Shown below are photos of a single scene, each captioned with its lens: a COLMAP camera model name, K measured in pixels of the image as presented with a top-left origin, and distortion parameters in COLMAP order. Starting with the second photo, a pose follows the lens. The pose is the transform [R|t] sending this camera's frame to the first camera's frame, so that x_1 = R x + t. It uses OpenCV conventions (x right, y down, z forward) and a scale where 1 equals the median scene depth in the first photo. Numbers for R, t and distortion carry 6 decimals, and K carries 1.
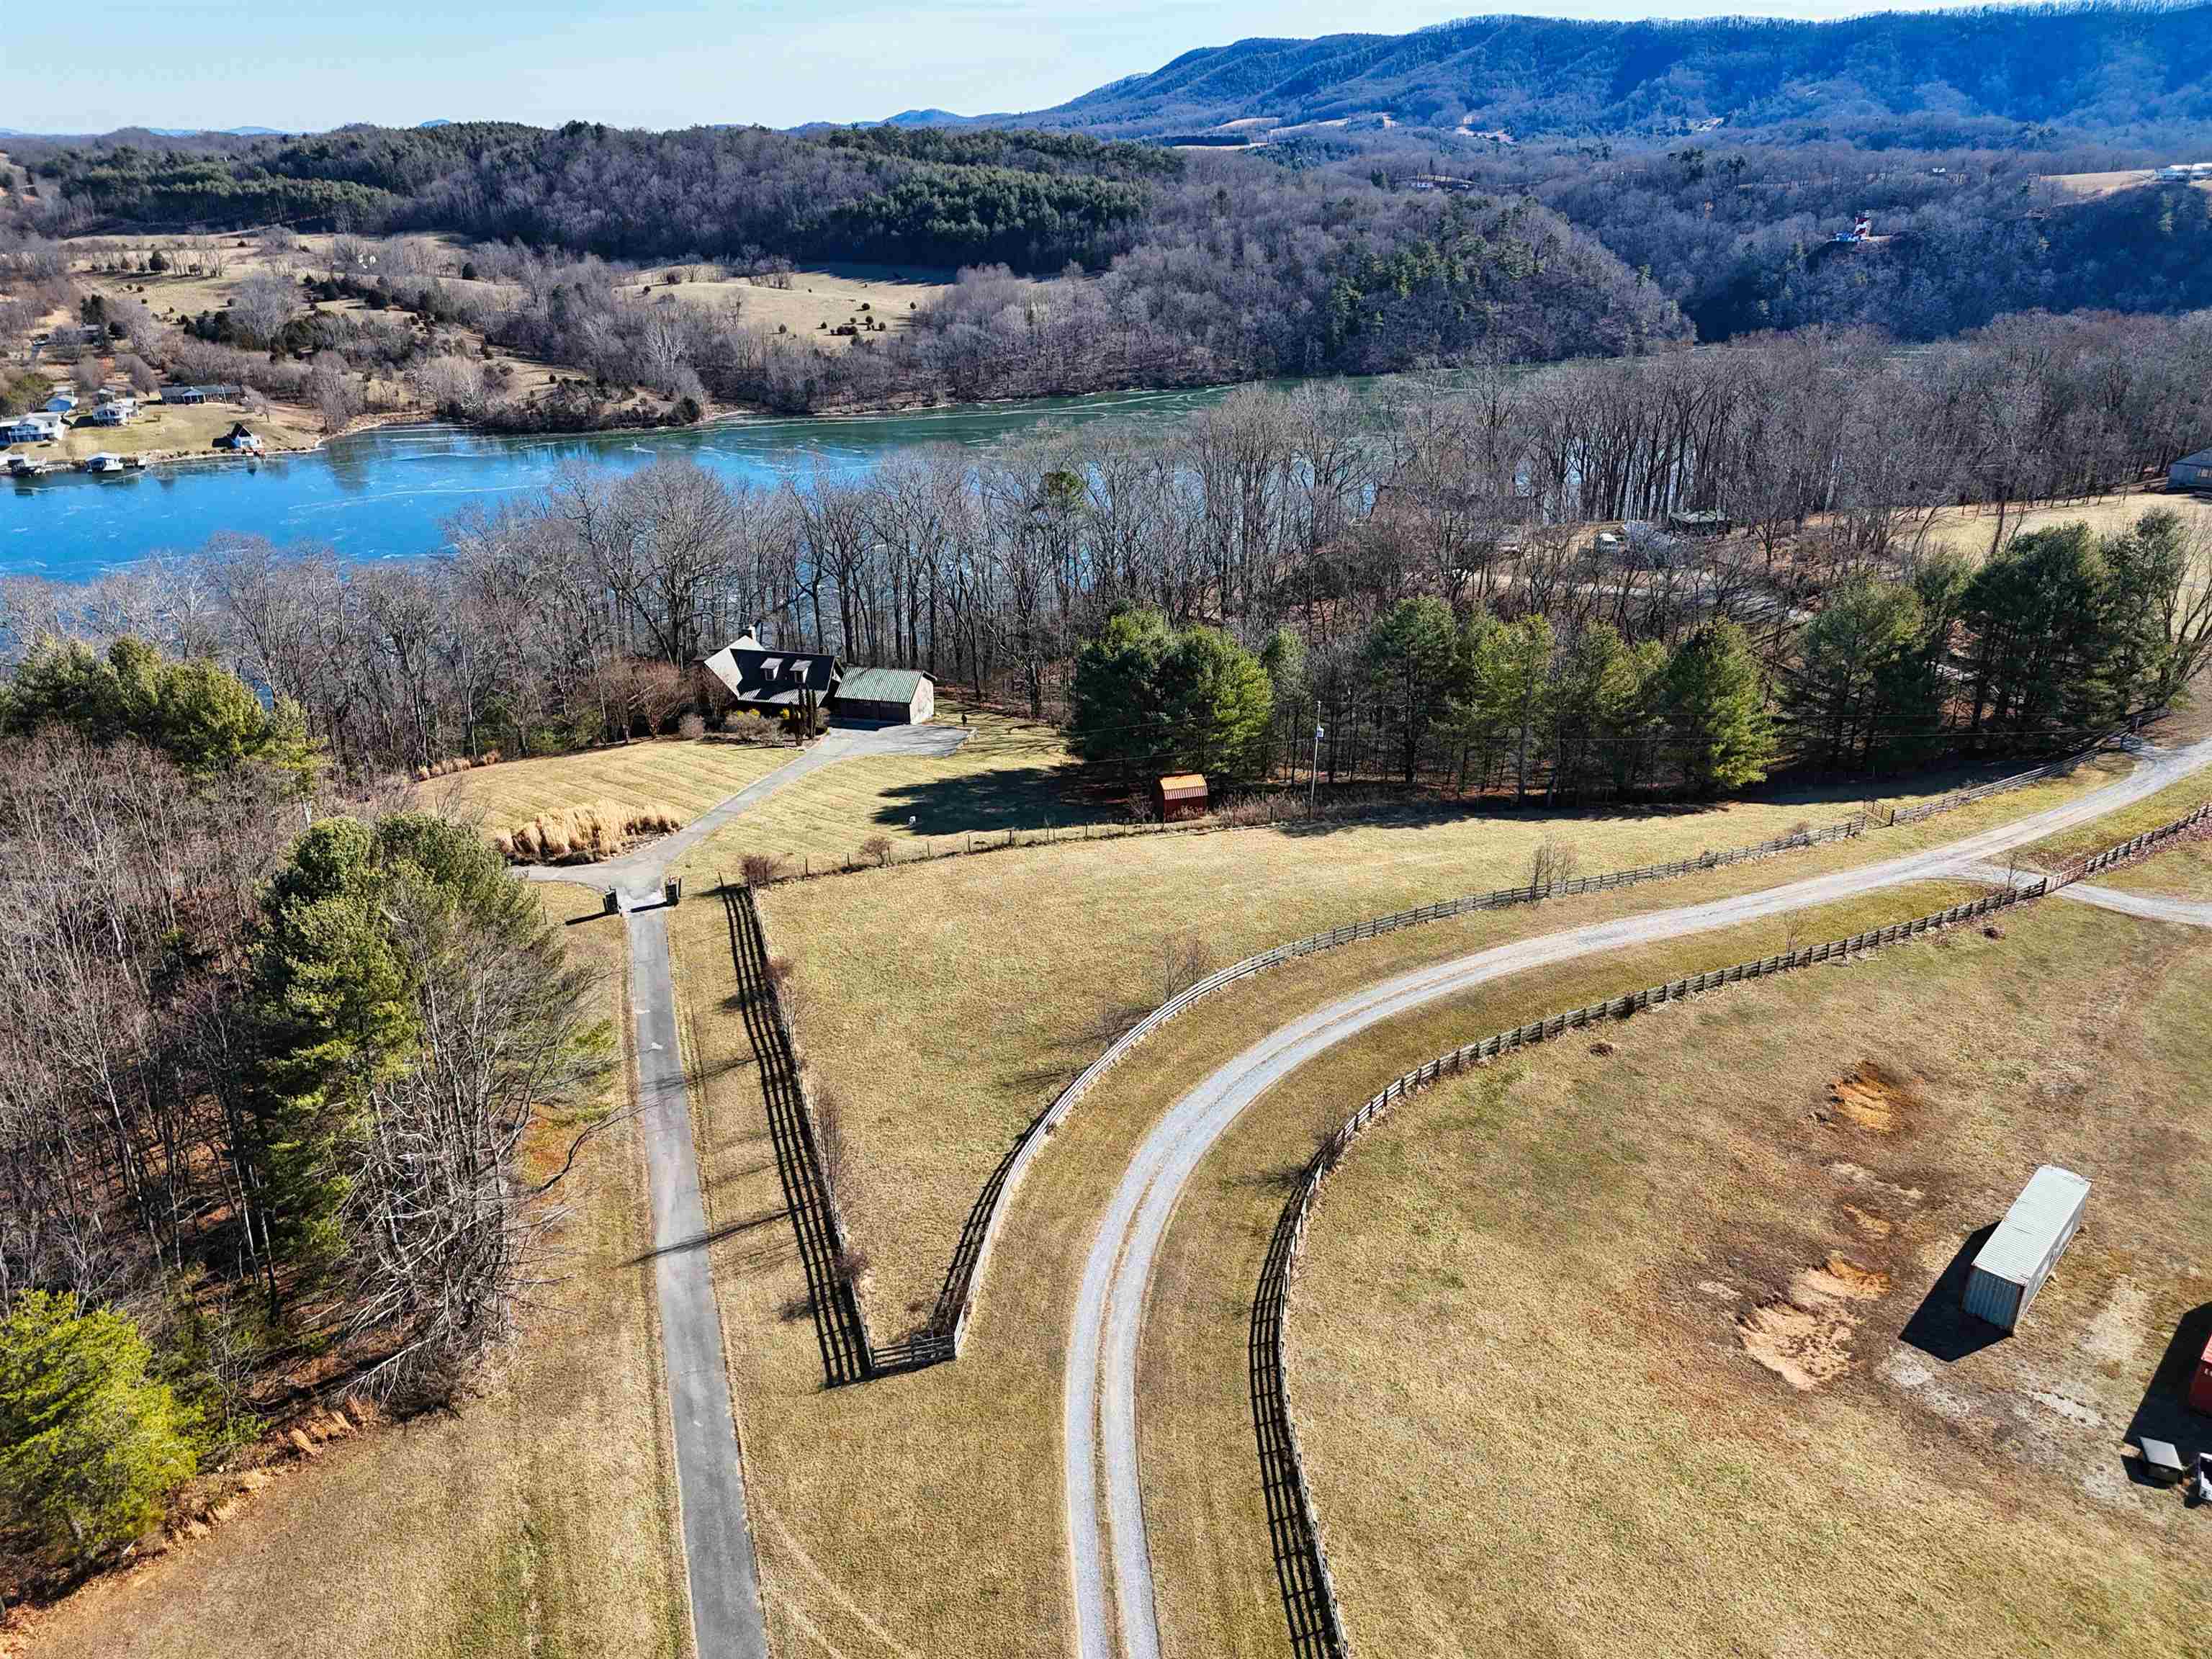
lens RADIAL K [[1609.2, 0, 1111.6], [0, 1609.2, 833.0], [0, 0, 1]] dist [0.077667, -0.072956]
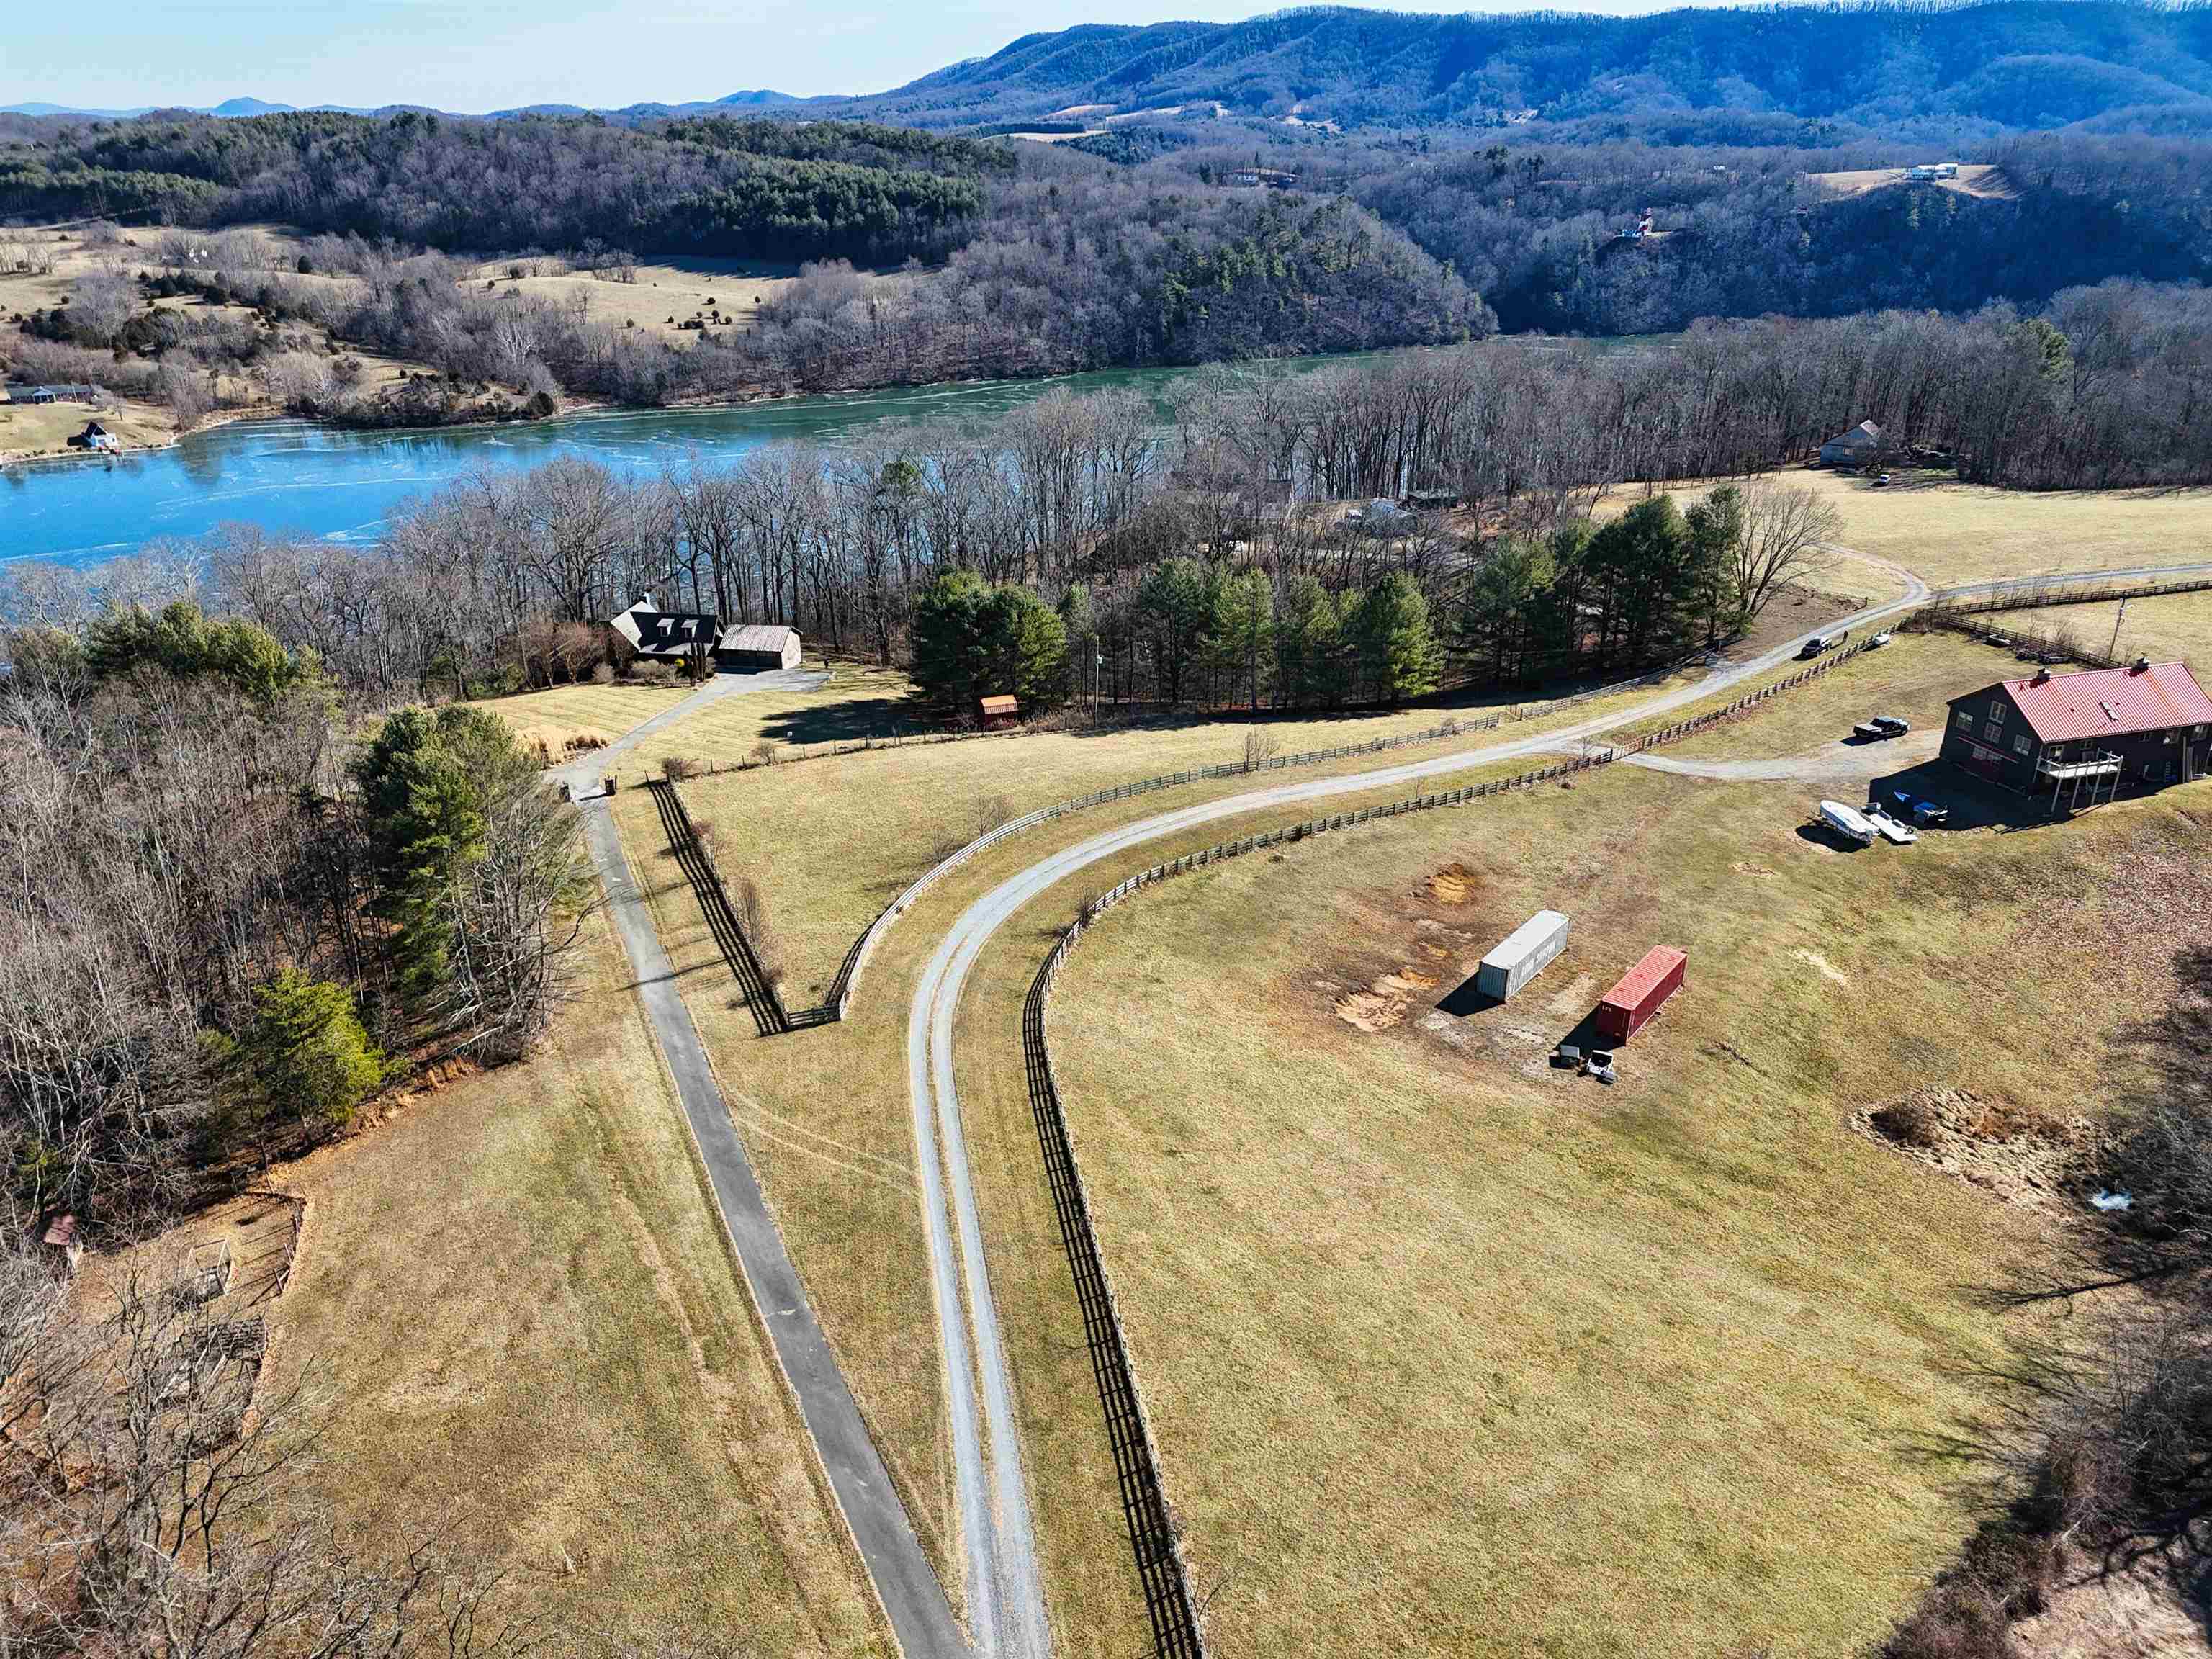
lens RADIAL K [[1638.5, 0, 1101.2], [0, 1638.5, 837.9], [0, 0, 1]] dist [0.078419, -0.079798]
pose [[0.996607, -0.030494, 0.076443, 0.018380], [0.029862, 0.999510, 0.009397, 0.056716], [-0.076693, -0.007082, 0.997030, -0.276085]]
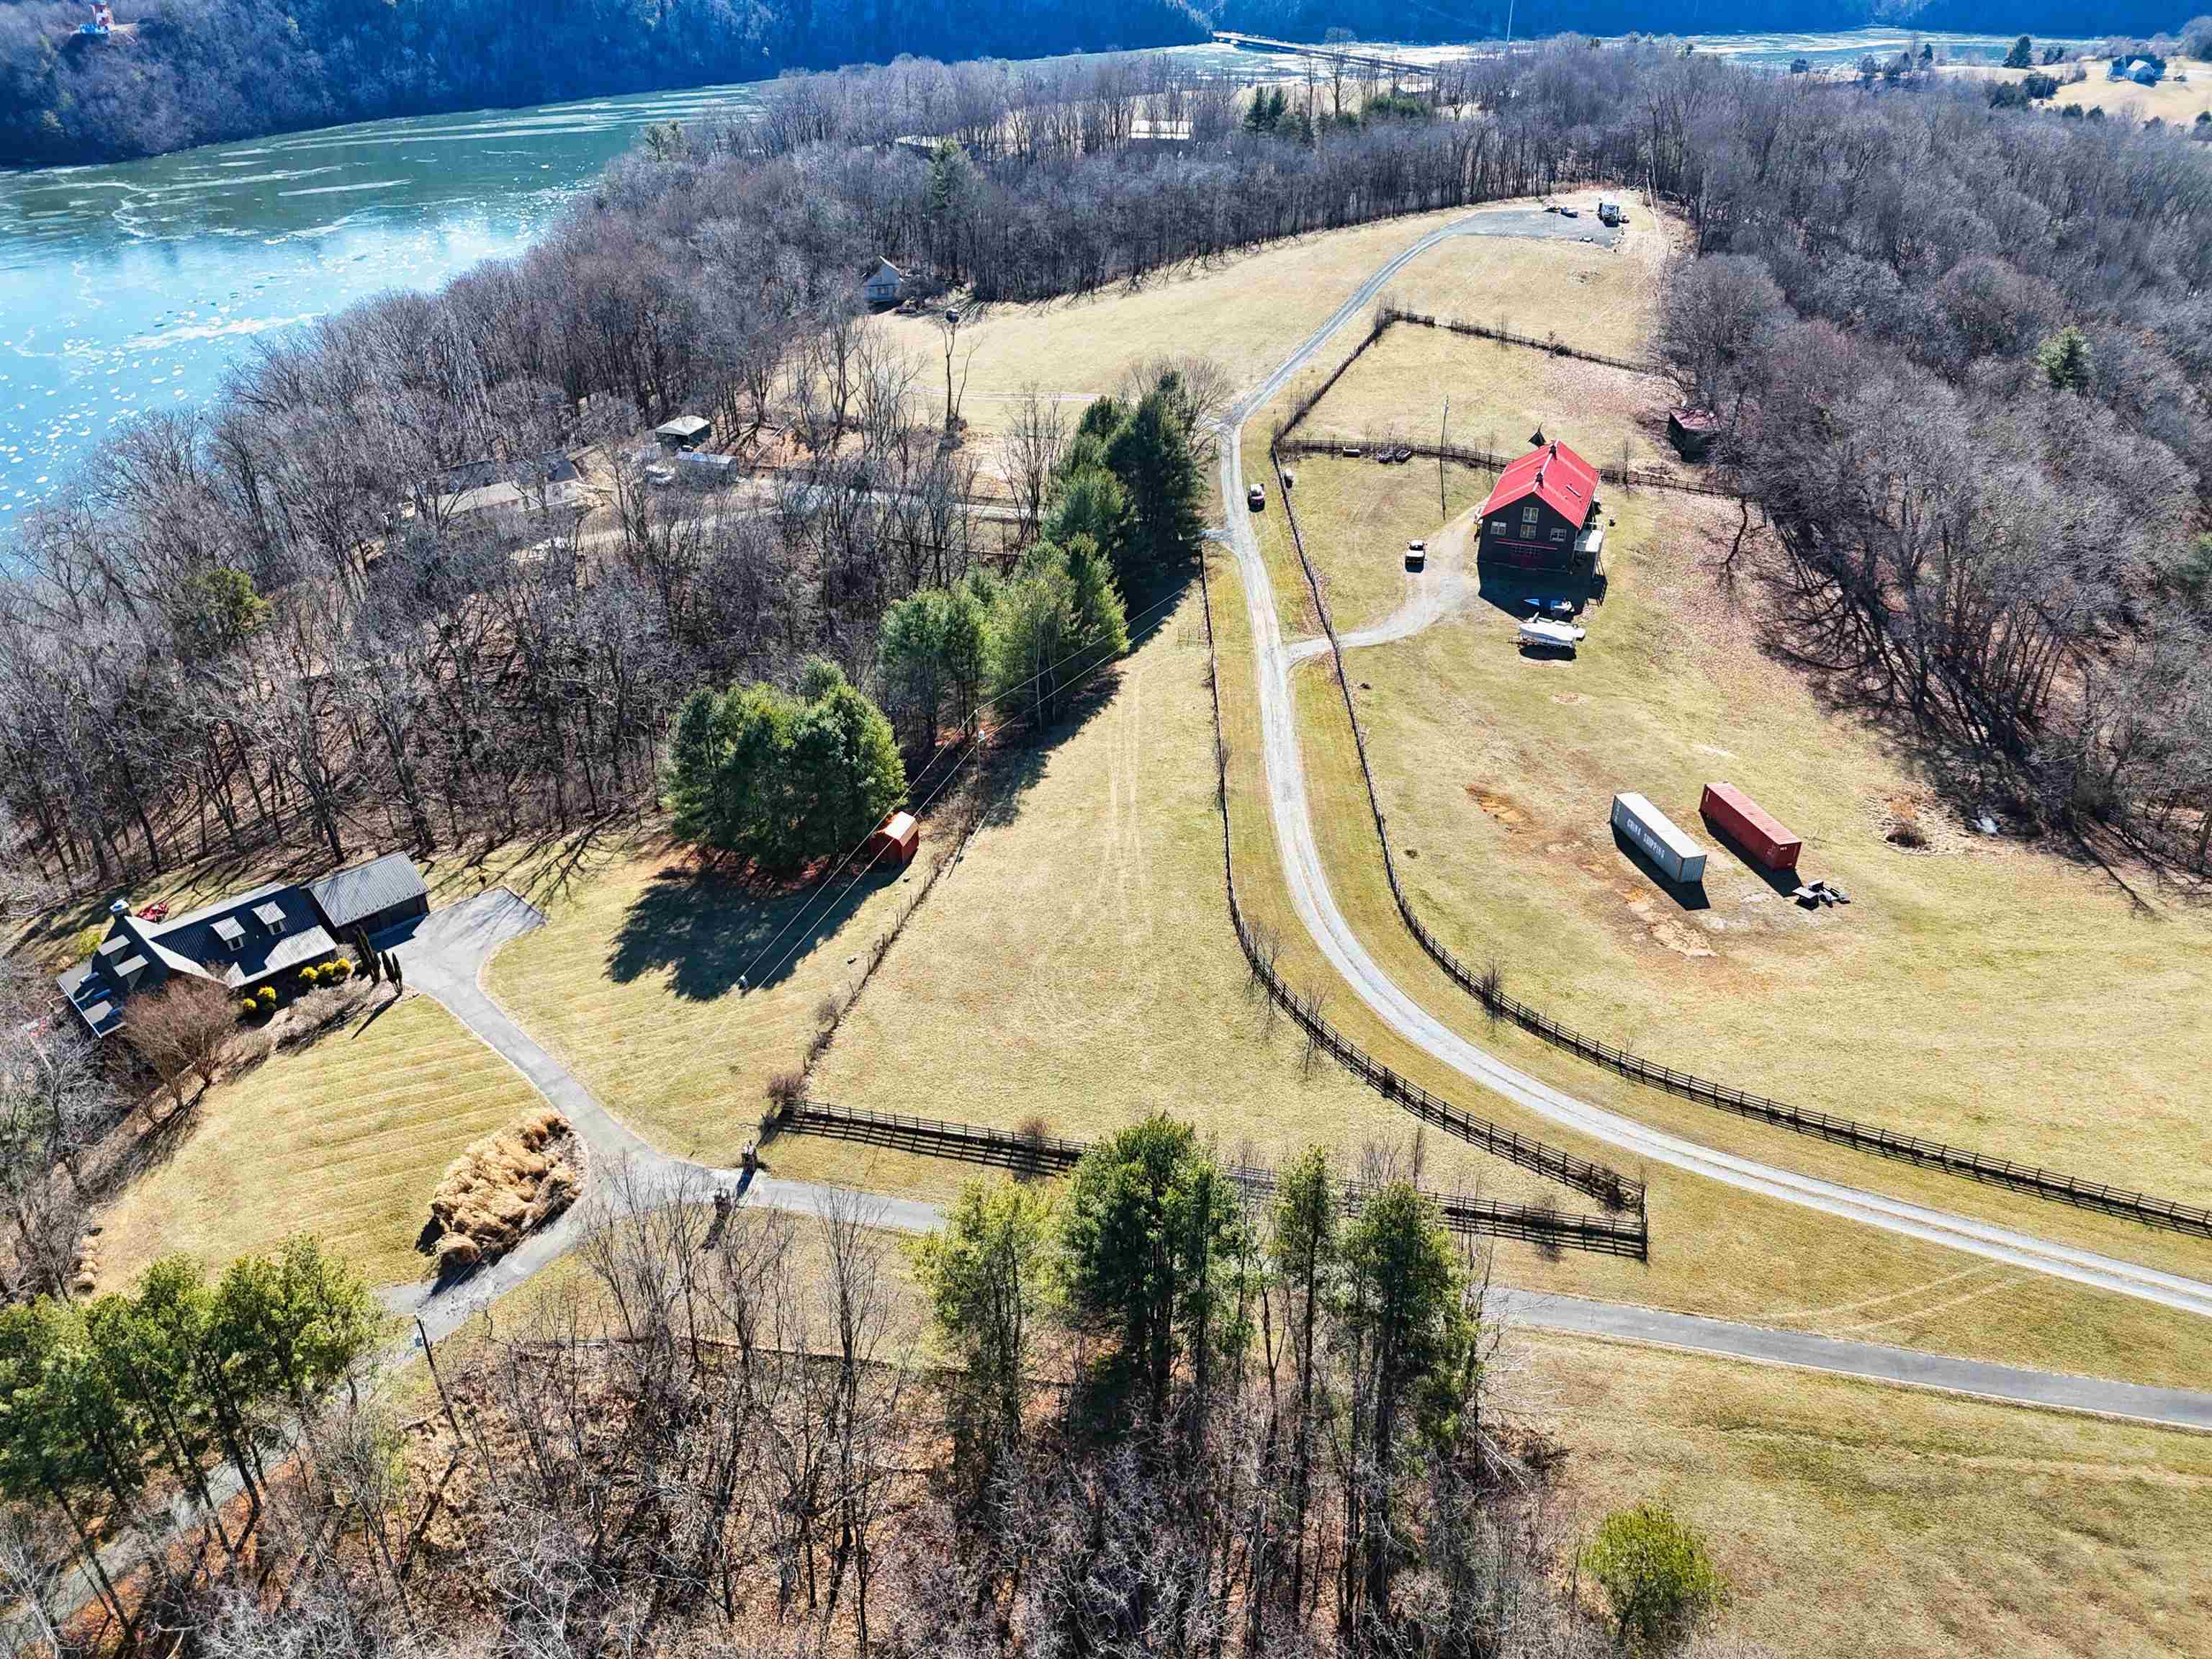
lens RADIAL K [[1607.9, 0, 1109.9], [0, 1607.9, 829.7], [0, 0, 1]] dist [0.173900, -0.240650]
pose [[0.537634, -0.429693, 0.725475, -0.545488], [0.325401, 0.899487, 0.291612, -0.243604], [-0.777859, 0.079290, 0.623417, 0.167314]]
